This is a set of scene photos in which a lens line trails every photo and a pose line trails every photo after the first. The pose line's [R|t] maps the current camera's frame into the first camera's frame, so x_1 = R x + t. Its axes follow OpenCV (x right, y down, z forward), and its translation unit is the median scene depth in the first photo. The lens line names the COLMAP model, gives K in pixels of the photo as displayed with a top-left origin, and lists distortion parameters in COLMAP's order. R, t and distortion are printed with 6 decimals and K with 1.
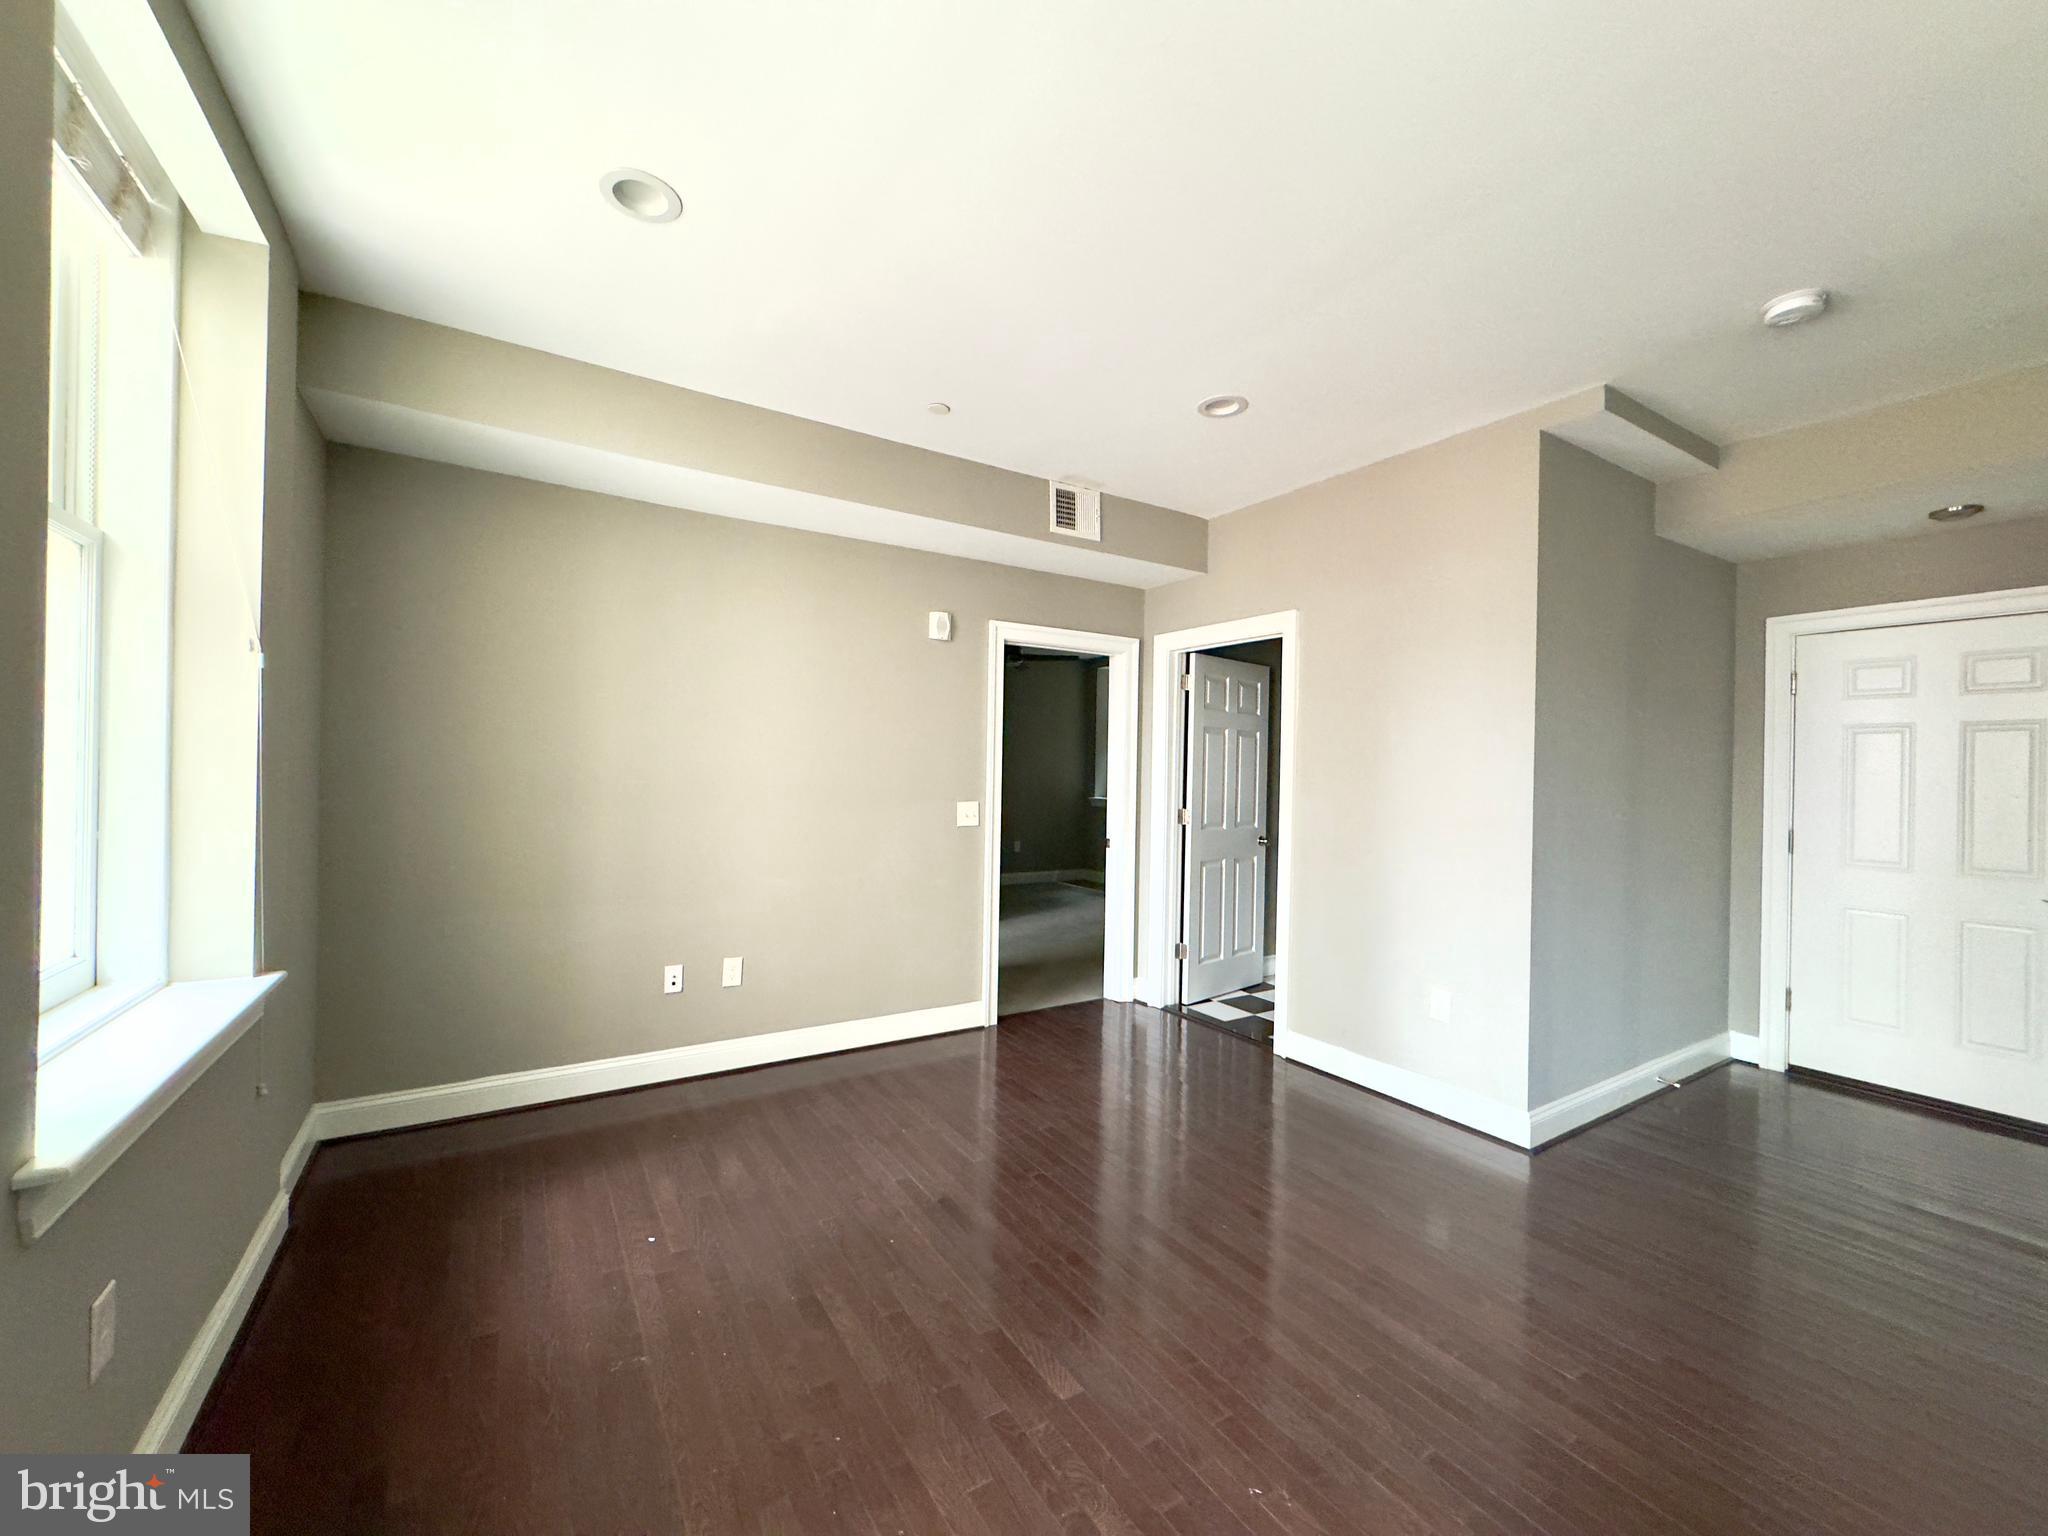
lens RADIAL K [[823.0, 0, 1017.4], [0, 823.0, 766.8], [0, 0, 1]] dist [-0.002378, 0.000453]
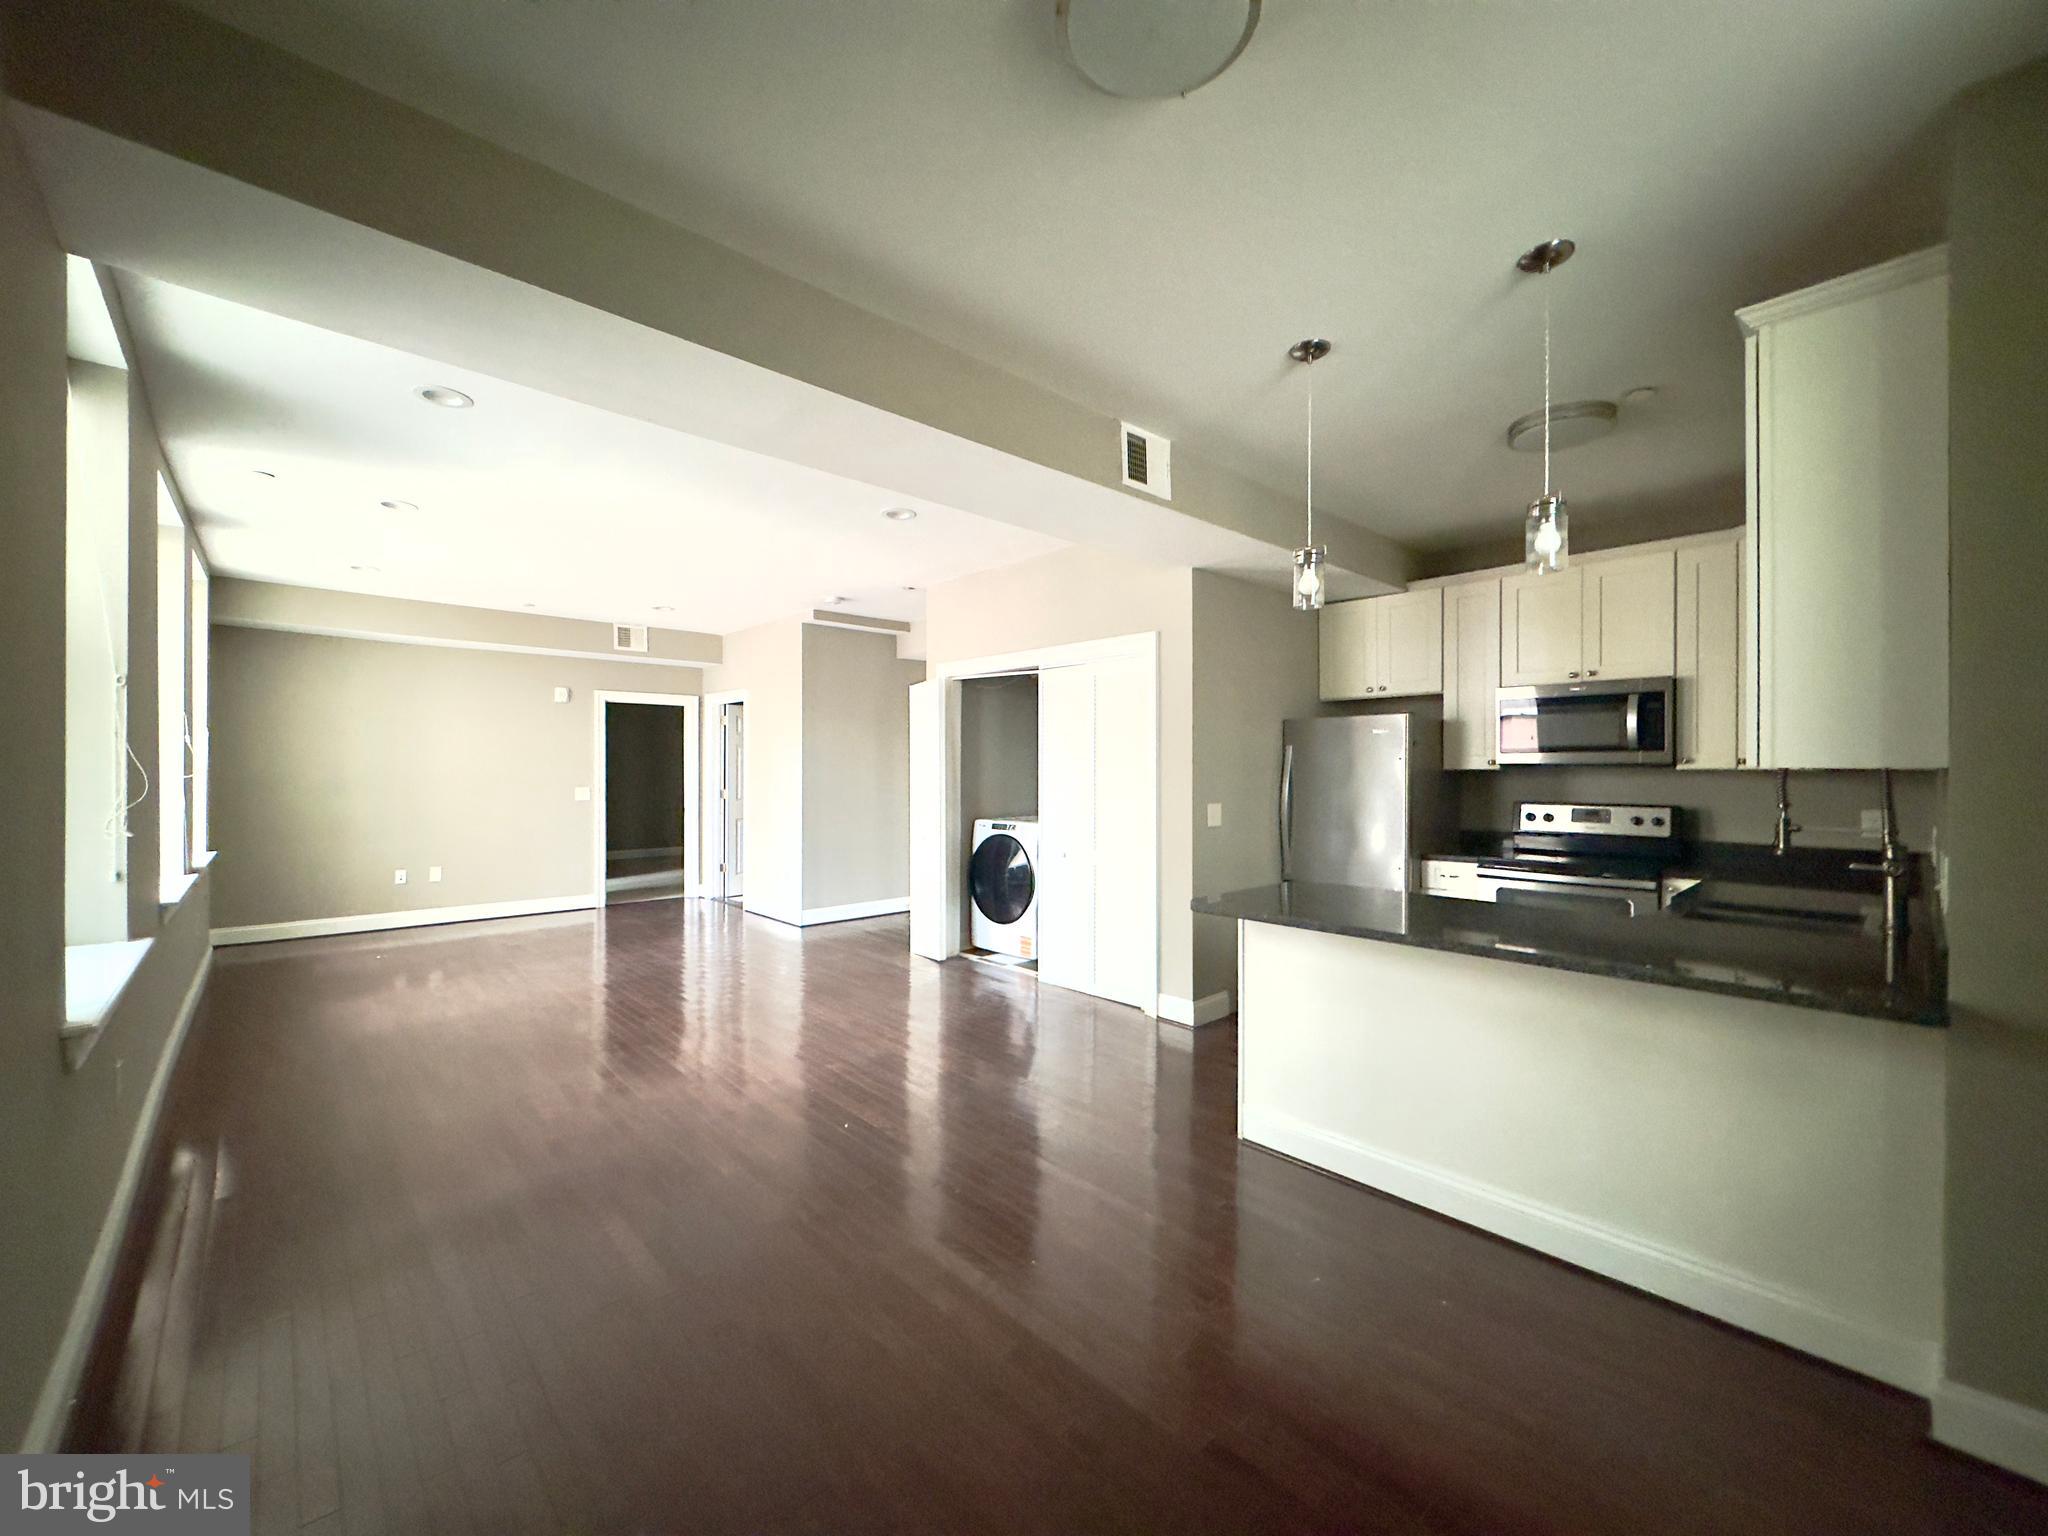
lens RADIAL K [[823.0, 0, 1024.9], [0, 823.0, 769.1], [0, 0, 1]] dist [-0.002378, 0.000453]
pose [[0.981716, -0.019149, 0.189385, 0.663564], [0.017589, 0.999796, 0.009915, -0.000586], [-0.189536, -0.006403, 0.981853, -1.189277]]
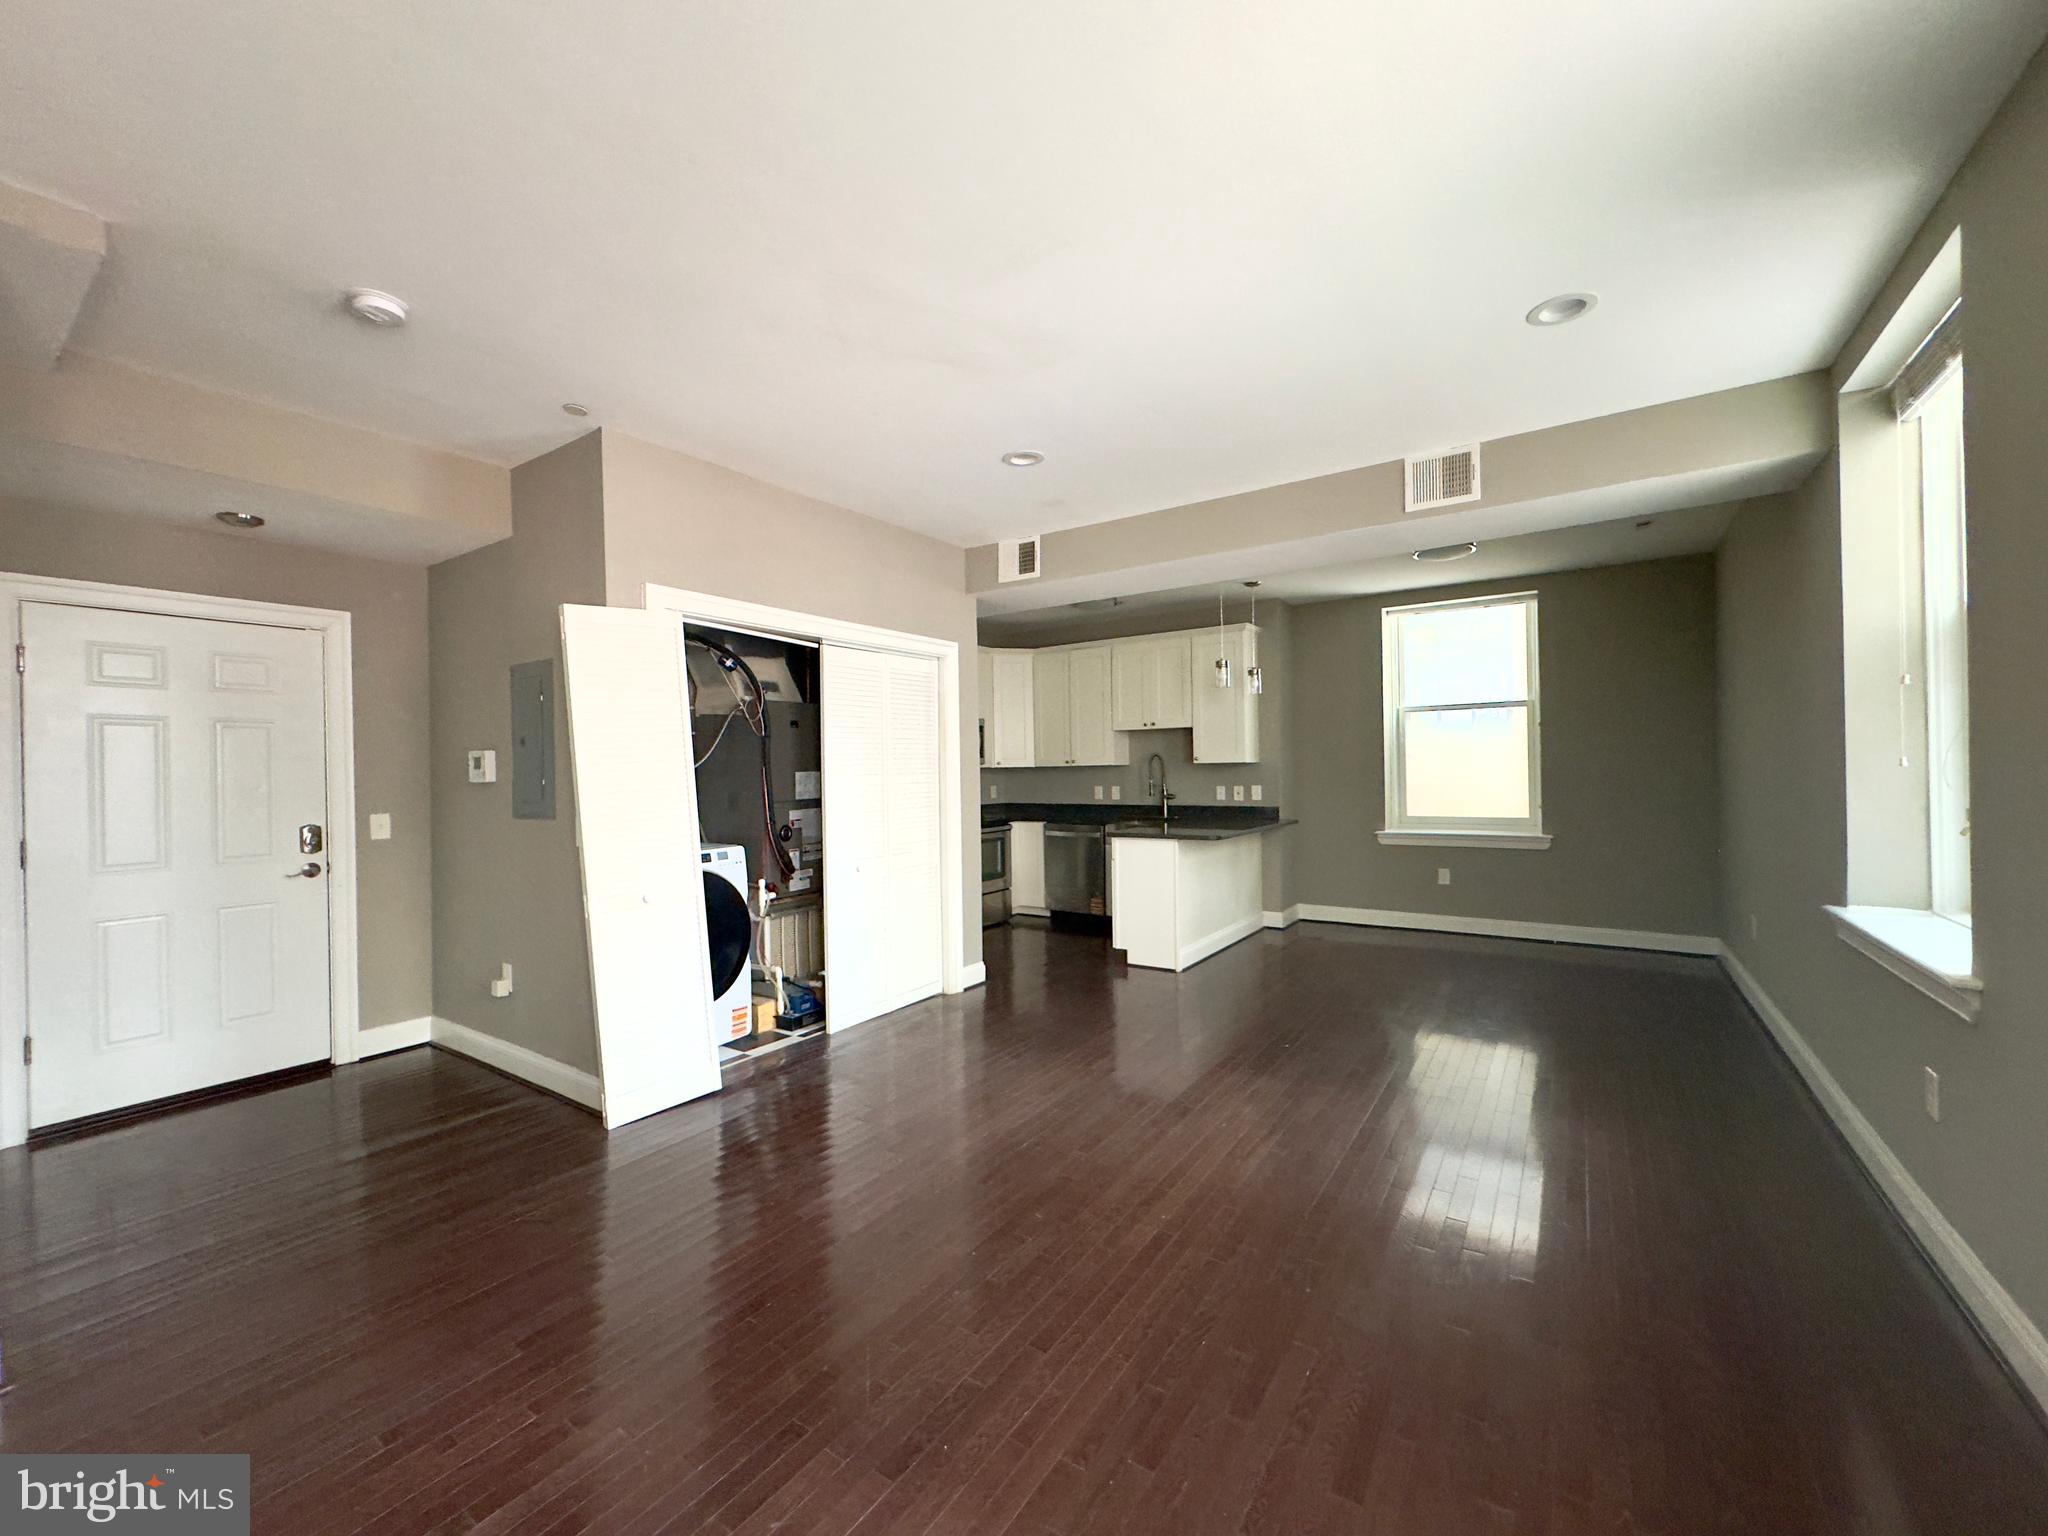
lens RADIAL K [[823.0, 0, 1030.9], [0, 823.0, 766.3], [0, 0, 1]] dist [-0.002378, 0.000453]
pose [[-0.413878, -0.009958, 0.910278, -0.200230], [0.004694, 0.999904, 0.013073, -0.001796], [-0.910320, 0.009683, -0.413792, 0.436547]]
